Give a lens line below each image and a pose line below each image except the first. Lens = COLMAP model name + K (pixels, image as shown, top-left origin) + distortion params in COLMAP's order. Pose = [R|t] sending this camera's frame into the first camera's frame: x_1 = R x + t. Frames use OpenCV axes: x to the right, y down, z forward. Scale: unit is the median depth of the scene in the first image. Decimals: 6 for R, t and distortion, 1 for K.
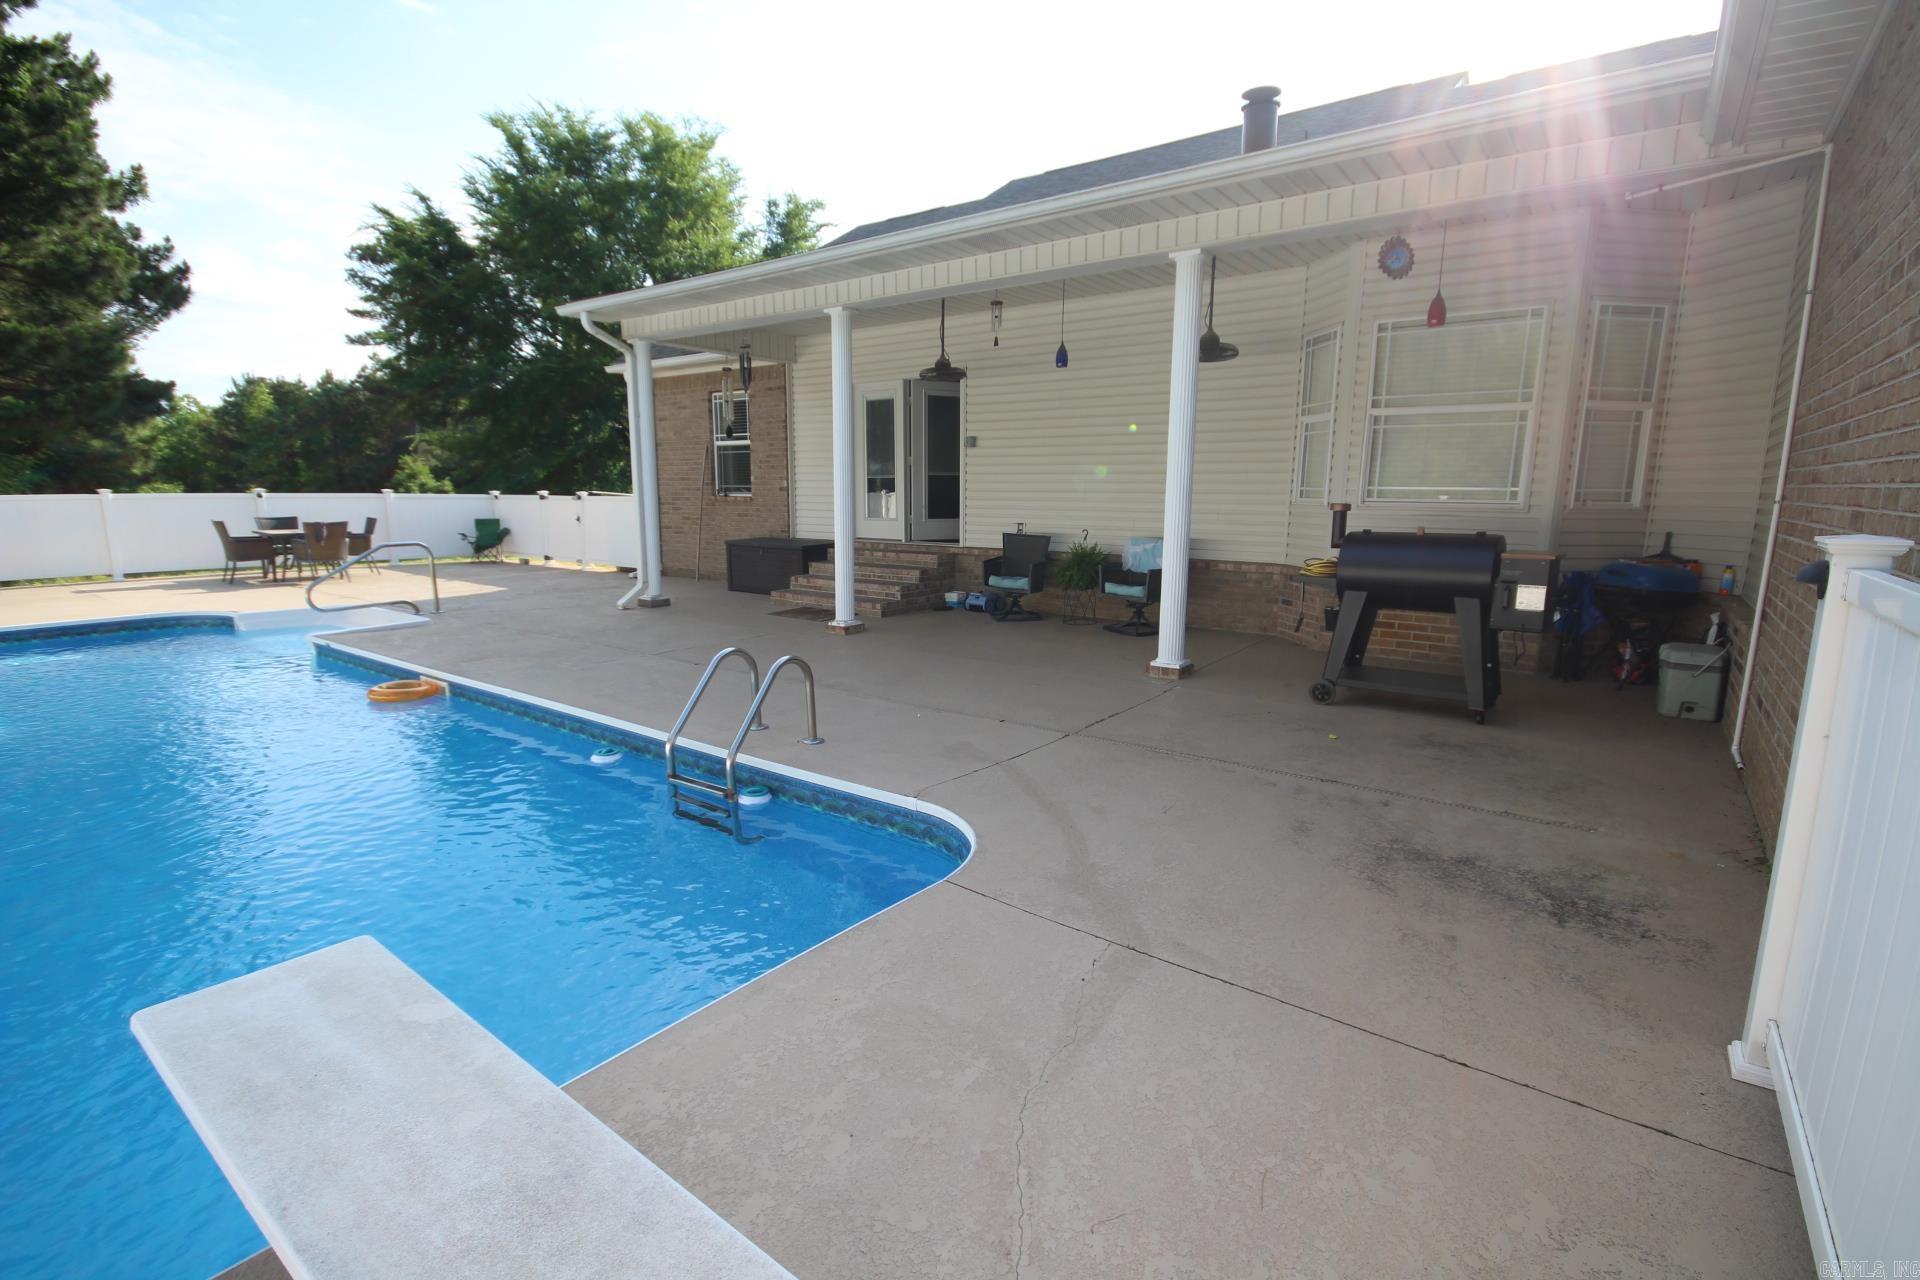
lens RADIAL K [[868.6, 0, 967.6], [0, 868.6, 640.9], [0, 0, 1]] dist [0.008280, -0.010558]
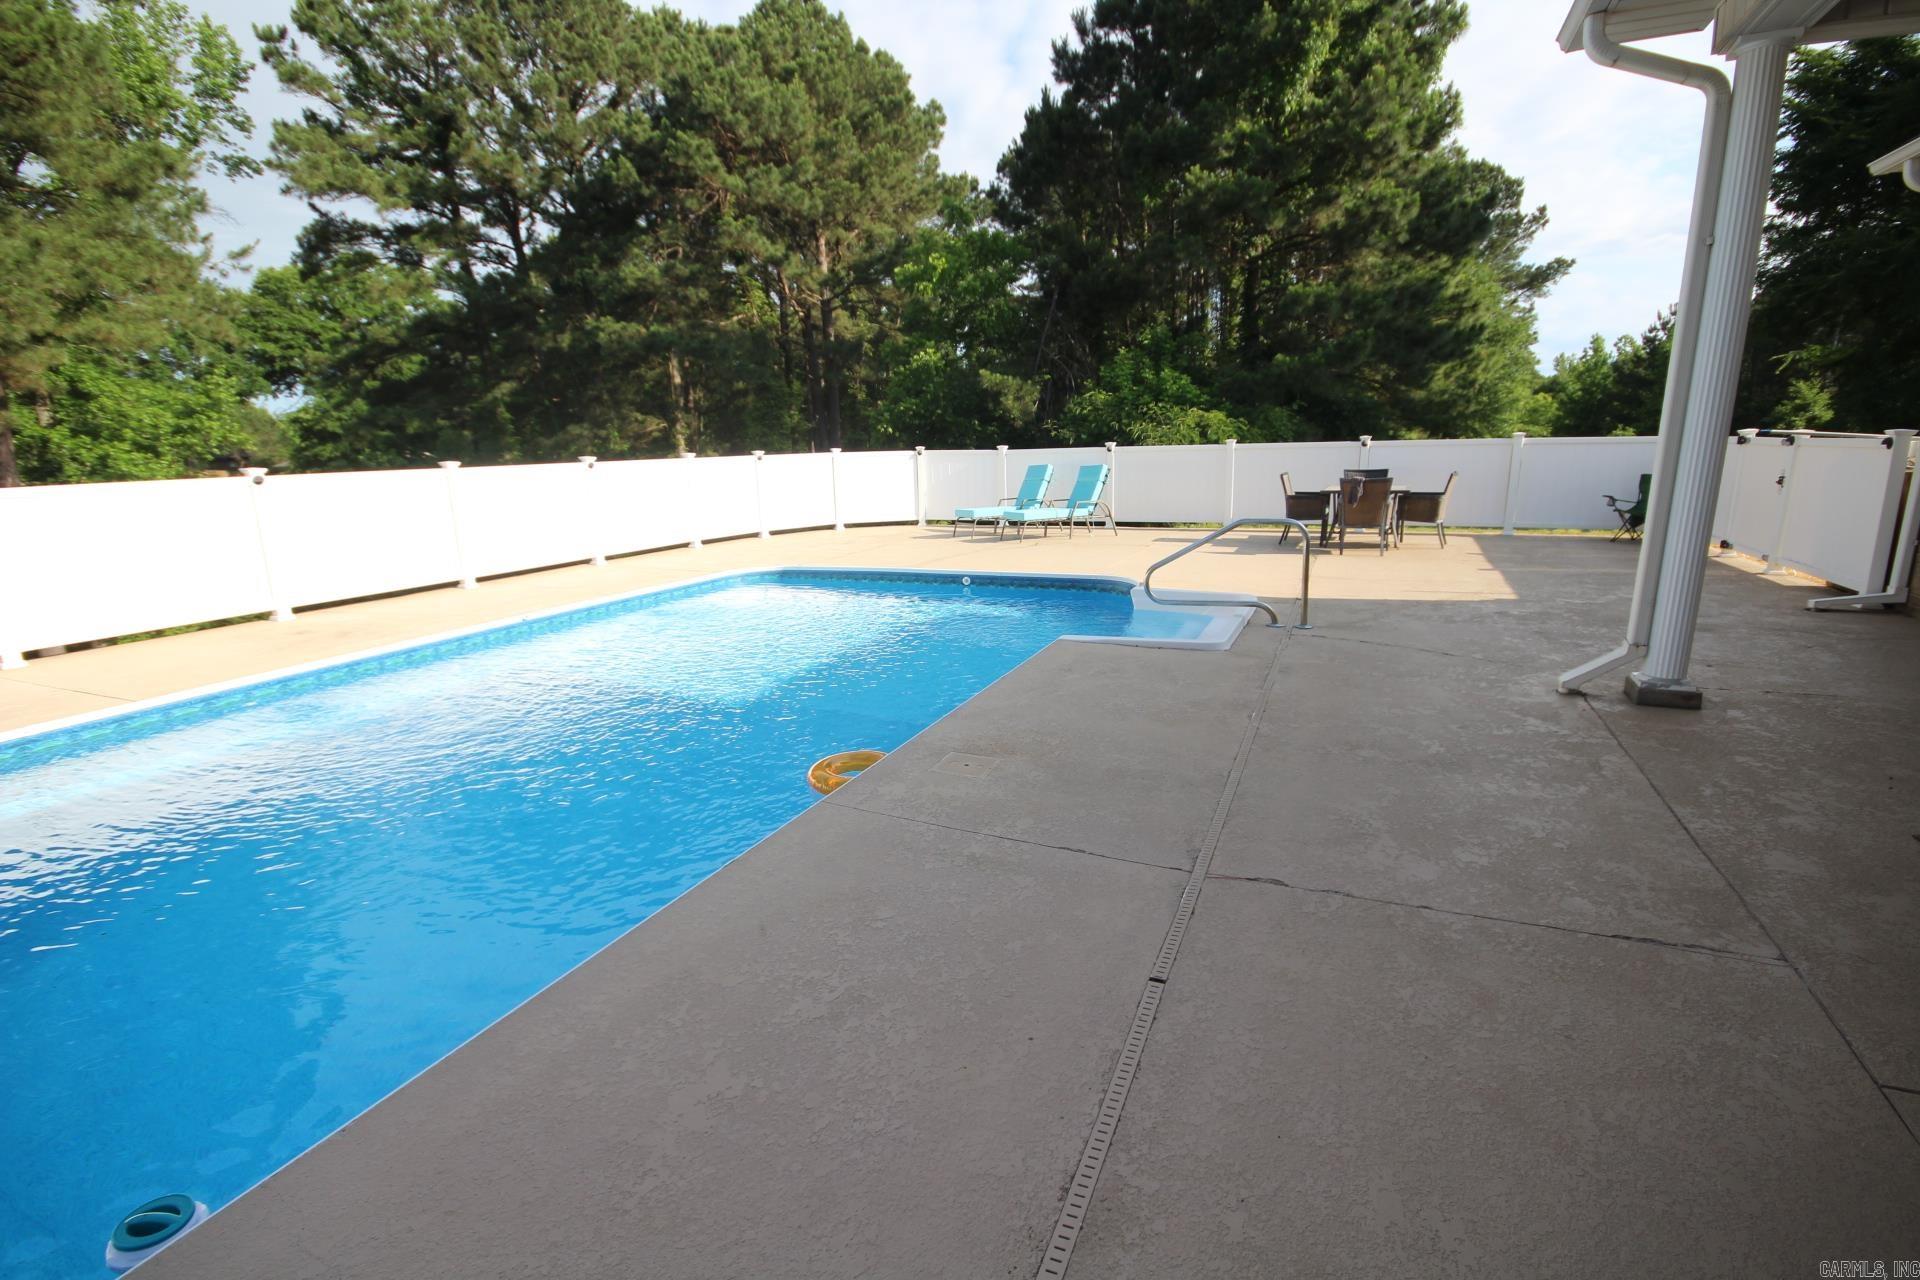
lens RADIAL K [[868.6, 0, 980.4], [0, 868.6, 658.7], [0, 0, 1]] dist [0.008280, -0.010558]
pose [[0.222341, 0.225769, -0.948469, -0.018156], [-0.141801, 0.969963, 0.197645, -0.070916], [0.964602, 0.090550, 0.247677, 0.403202]]
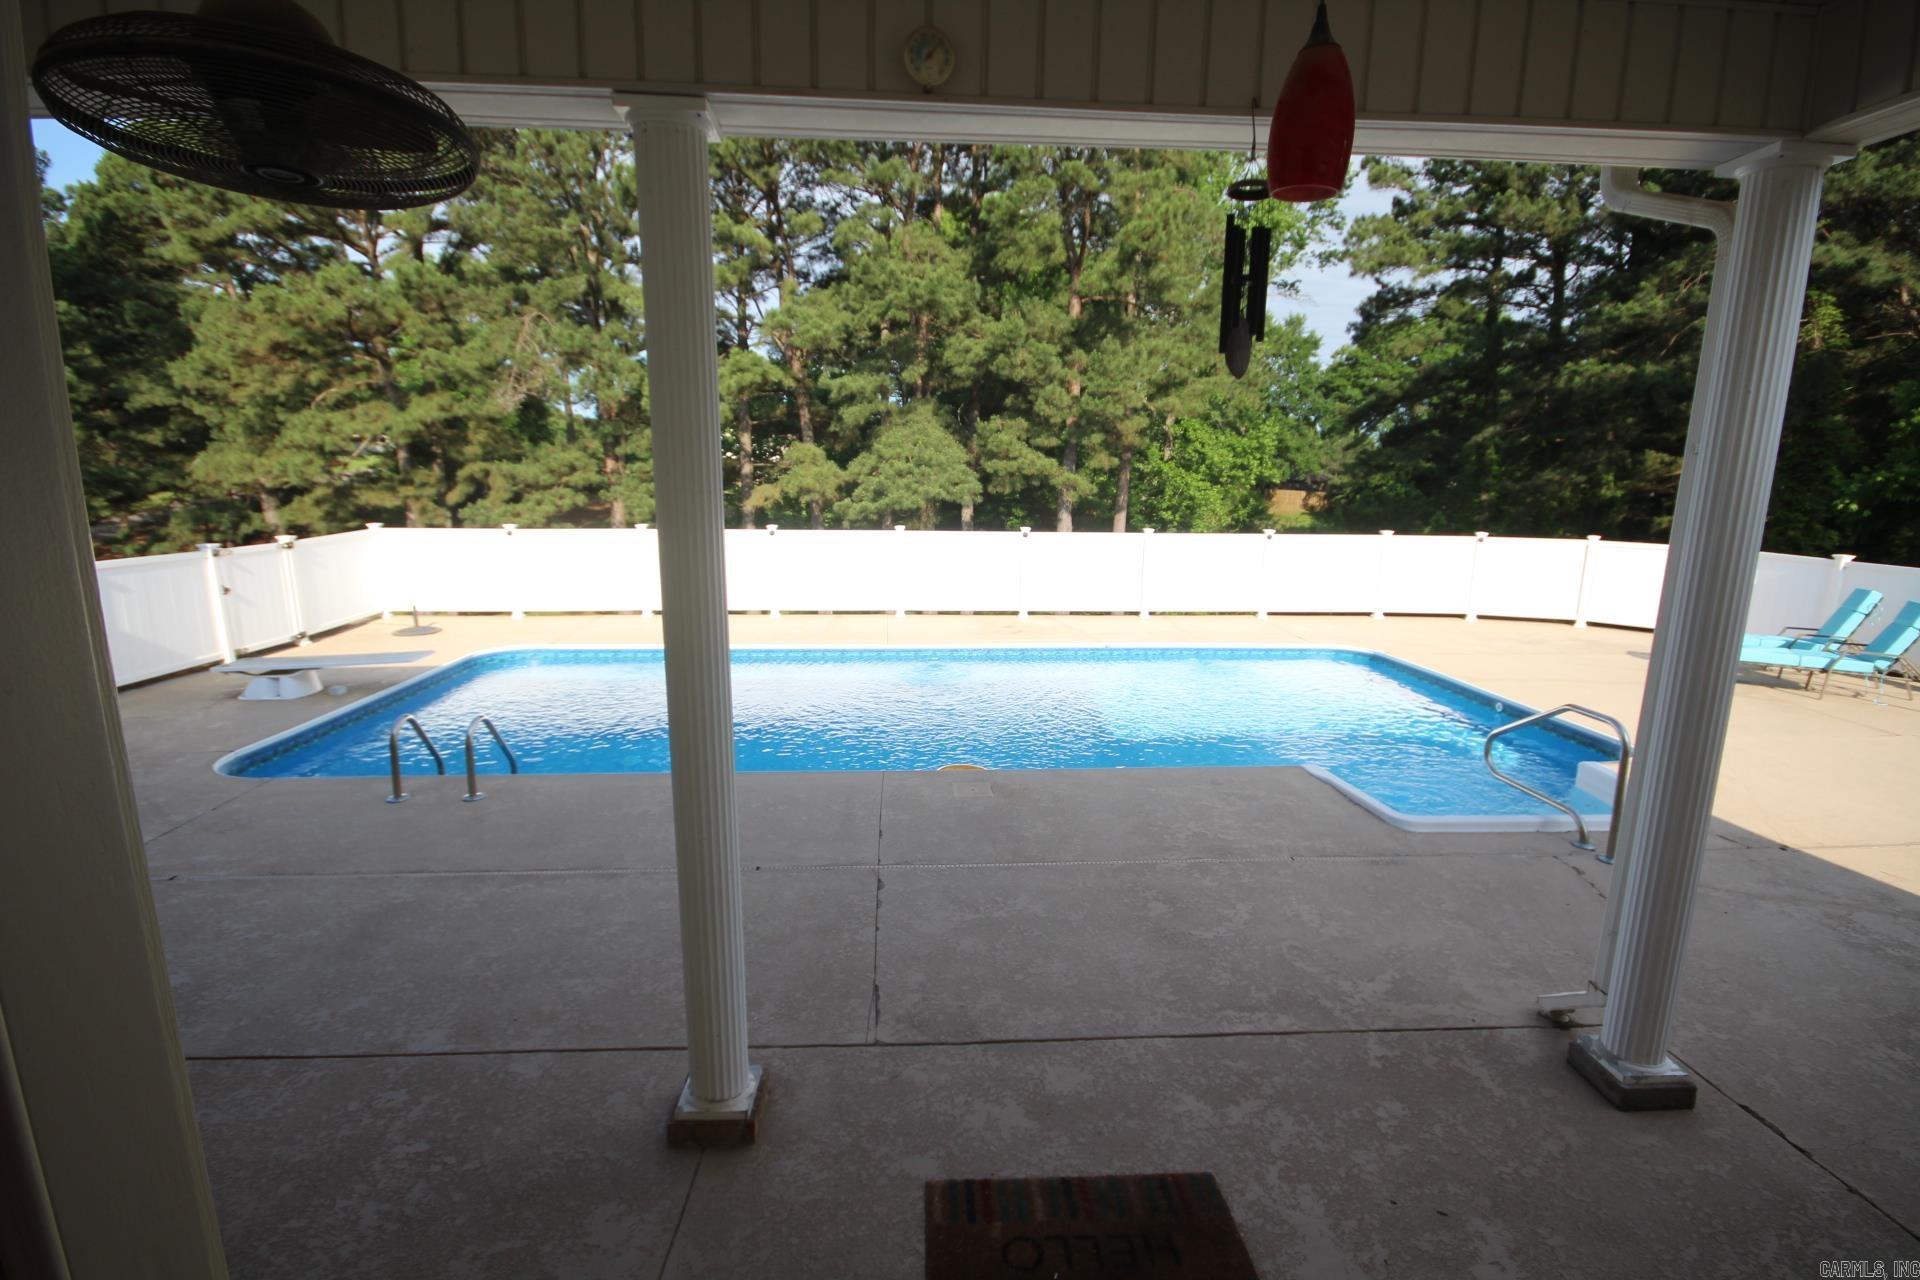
lens RADIAL K [[868.6, 0, 962.2], [0, 868.6, 648.5], [0, 0, 1]] dist [0.008280, -0.010558]
pose [[-0.758833, 0.109925, -0.641942, -0.007904], [-0.130908, 0.939794, 0.315673, -0.170118], [0.637994, 0.323578, -0.698757, 0.709532]]
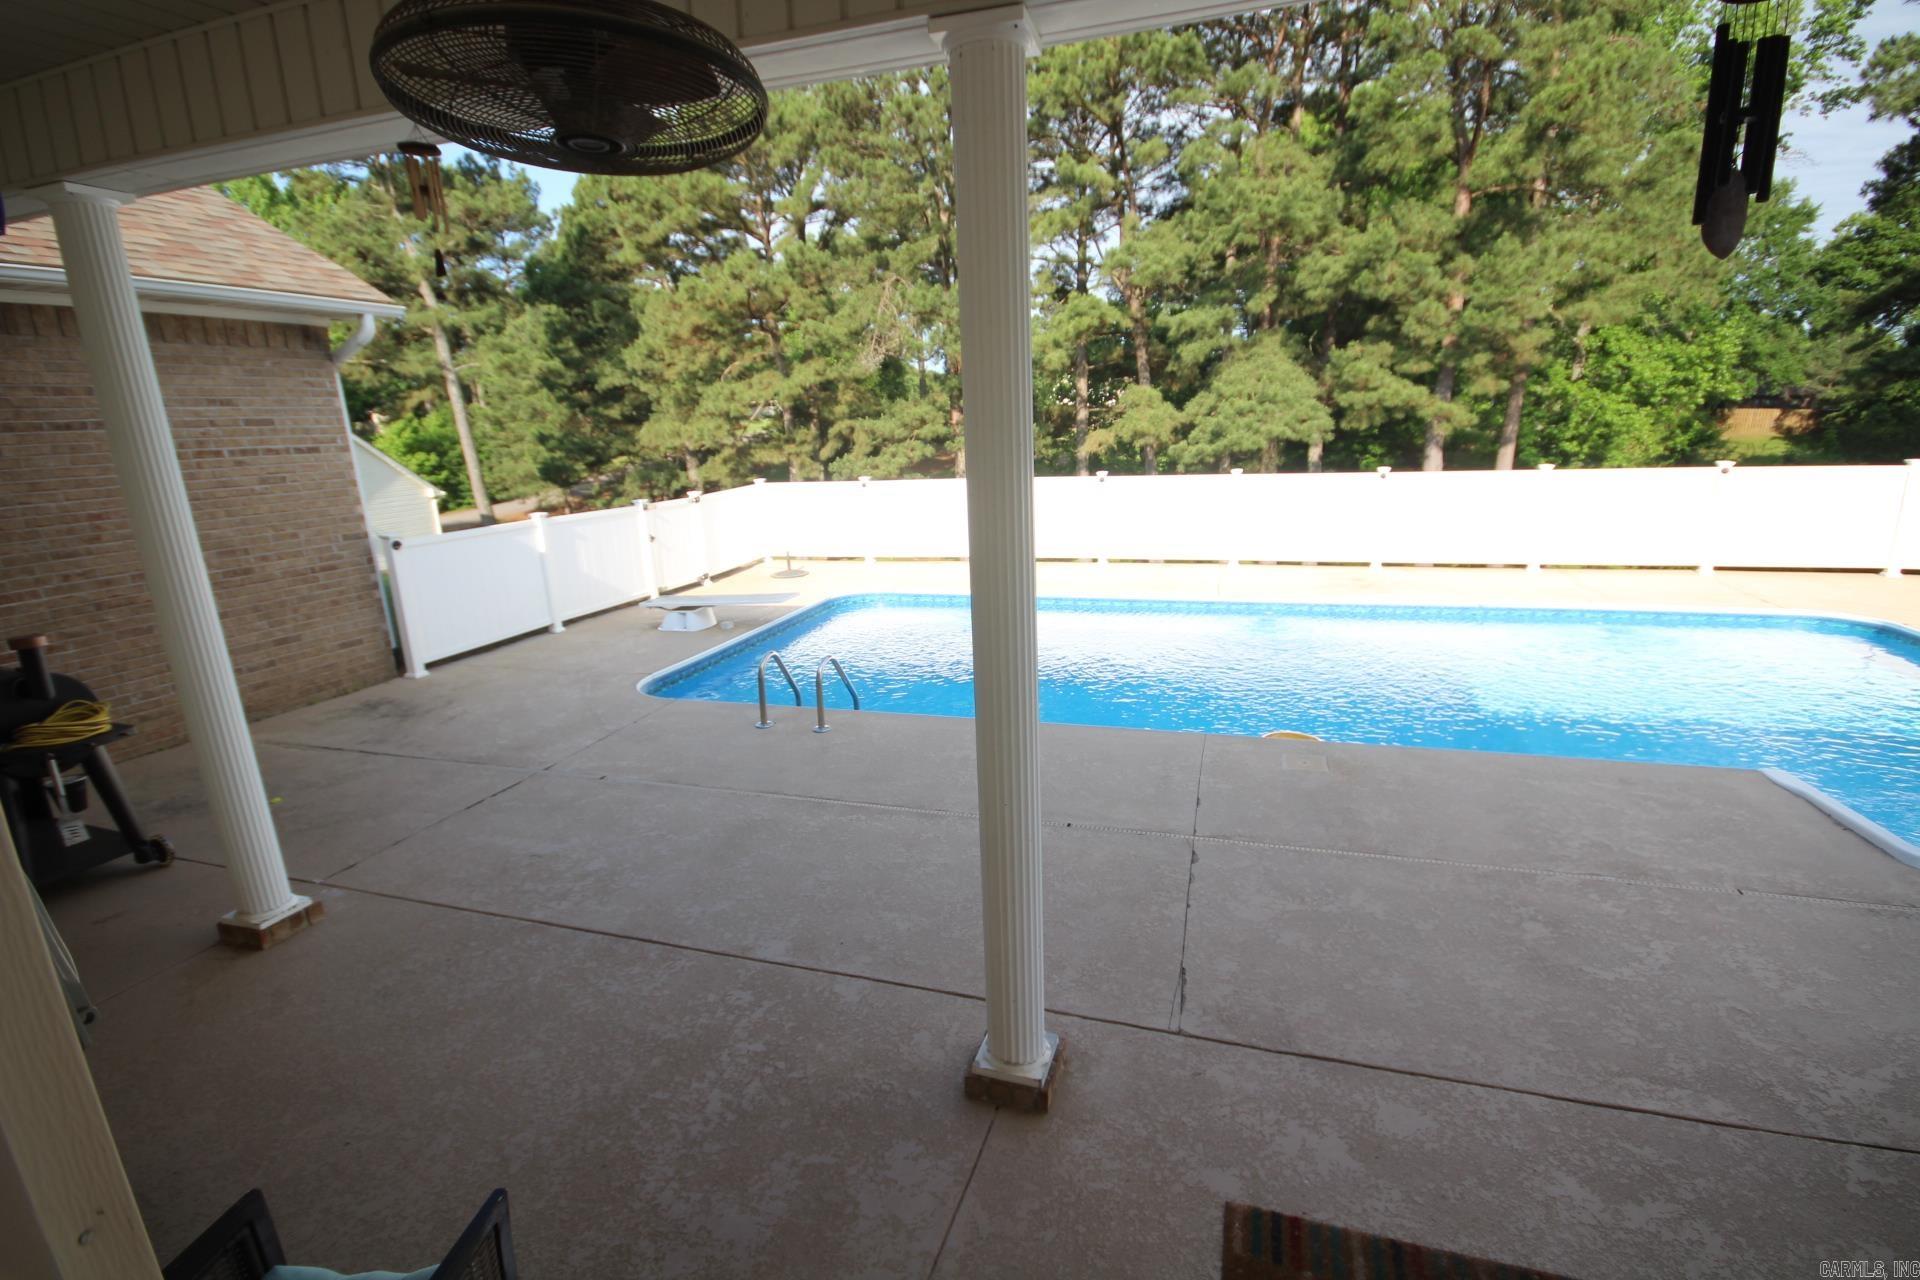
lens RADIAL K [[868.6, 0, 972.9], [0, 868.6, 648.8], [0, 0, 1]] dist [0.008280, -0.010558]
pose [[-0.939208, 0.109386, -0.325457, -0.017886], [-0.033188, 0.914532, 0.403150, -0.168725], [0.341740, 0.389443, -0.855306, 0.699035]]
